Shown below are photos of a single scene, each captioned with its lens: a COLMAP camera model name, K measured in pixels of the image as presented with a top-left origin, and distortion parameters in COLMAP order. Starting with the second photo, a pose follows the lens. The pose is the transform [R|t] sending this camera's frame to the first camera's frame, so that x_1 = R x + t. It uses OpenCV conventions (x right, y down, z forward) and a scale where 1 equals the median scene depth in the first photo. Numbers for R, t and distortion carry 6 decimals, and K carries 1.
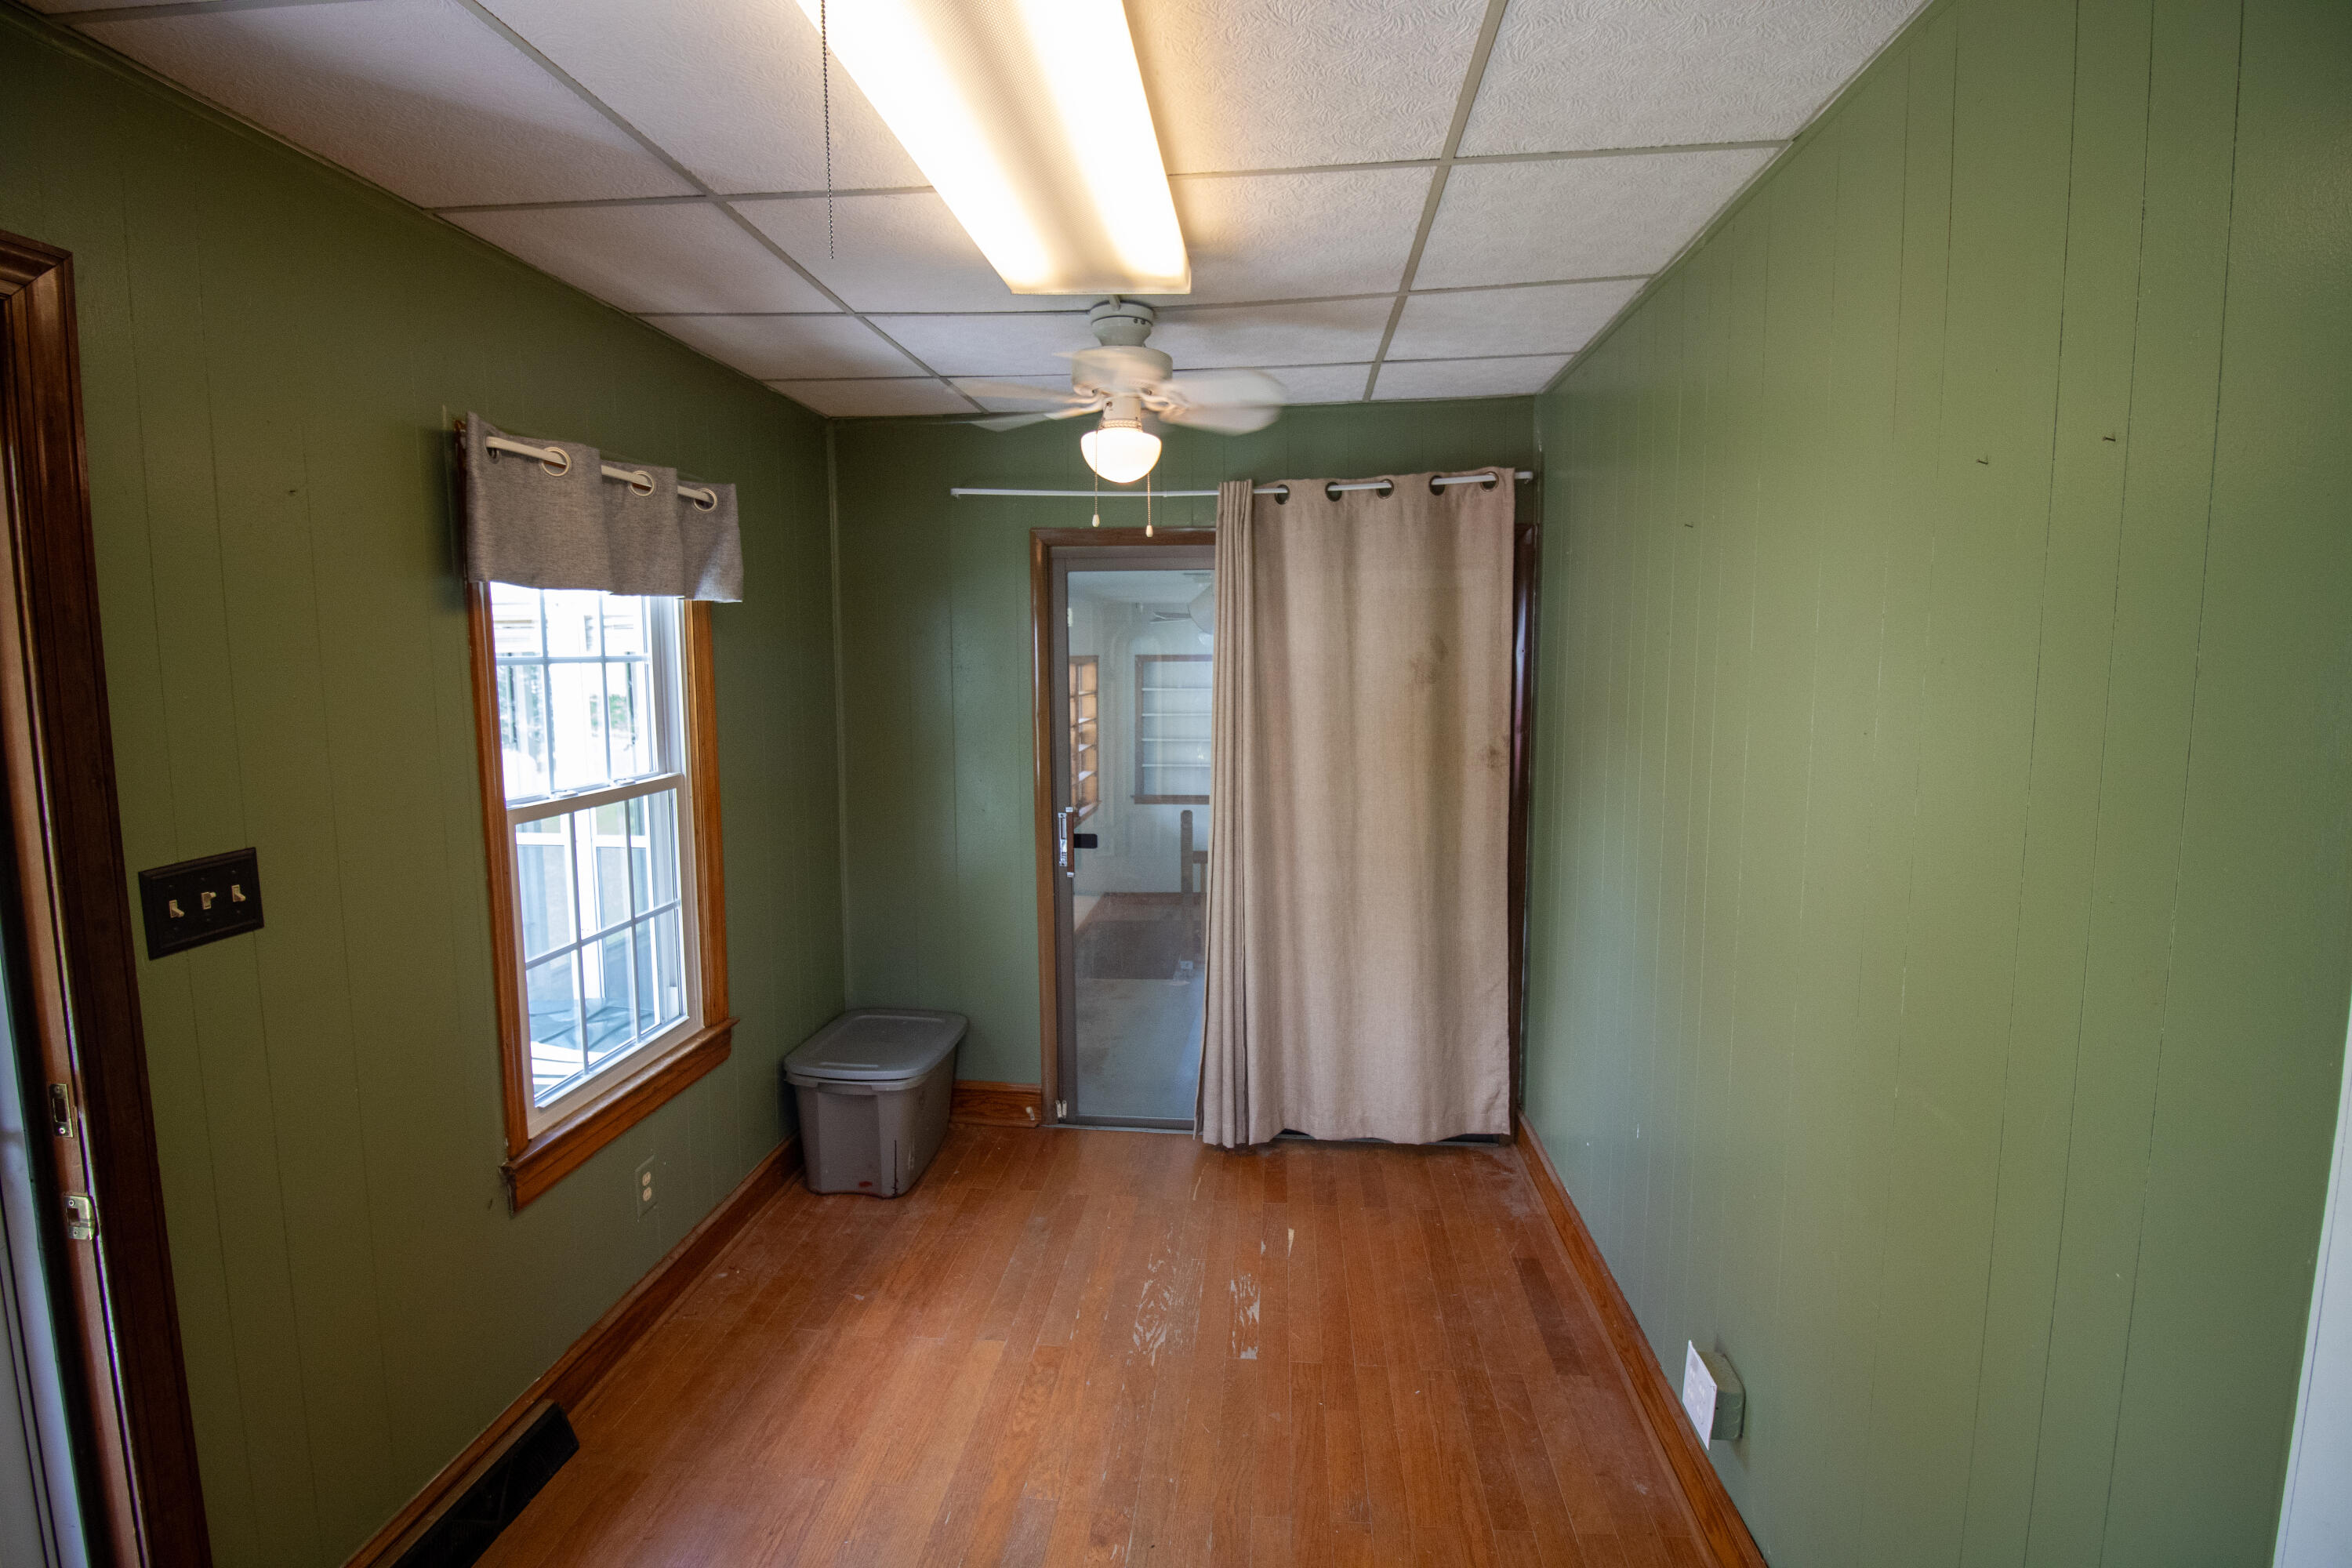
lens RADIAL K [[1089.9, 0, 1180.3], [0, 1089.9, 776.7], [0, 0, 1]] dist [0.001341, -0.014554]
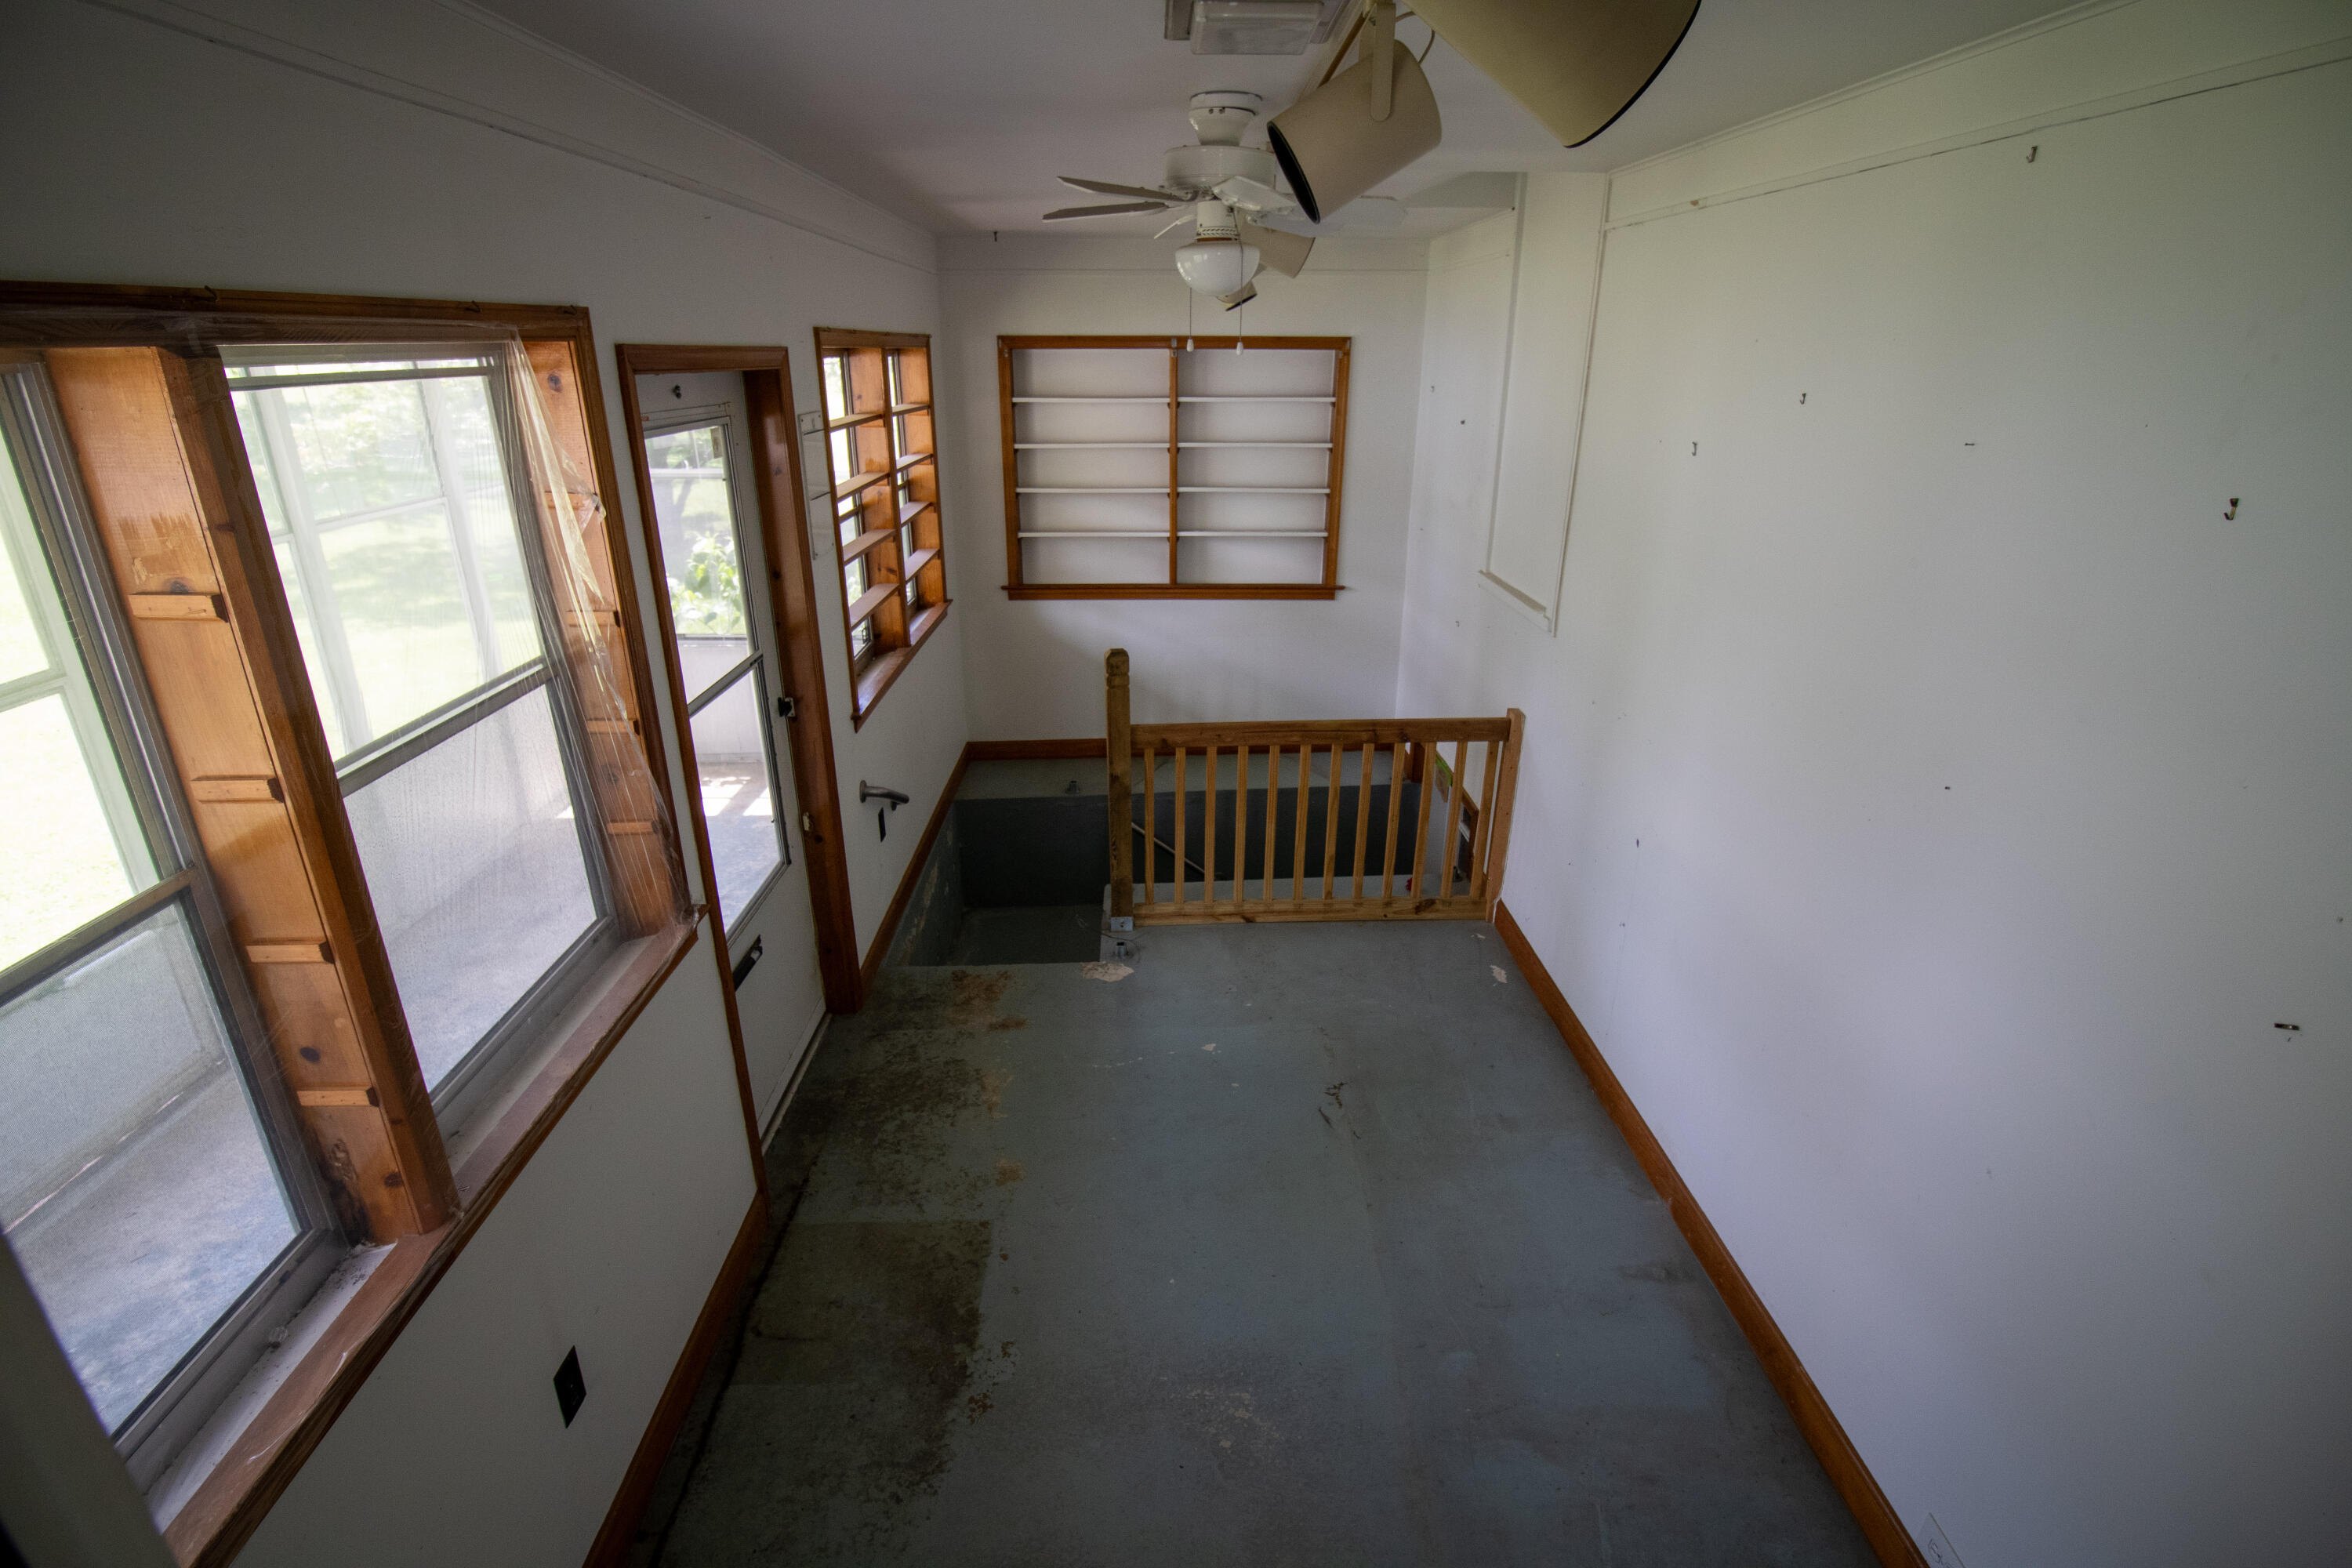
lens RADIAL K [[1089.9, 0, 1180.3], [0, 1089.9, 776.7], [0, 0, 1]] dist [0.001341, -0.014554]
pose [[0.992845, -0.041280, 0.112045, -0.020264], [0.011839, 0.967751, 0.251632, -0.032342], [-0.118819, -0.248505, 0.961315, 0.398708]]
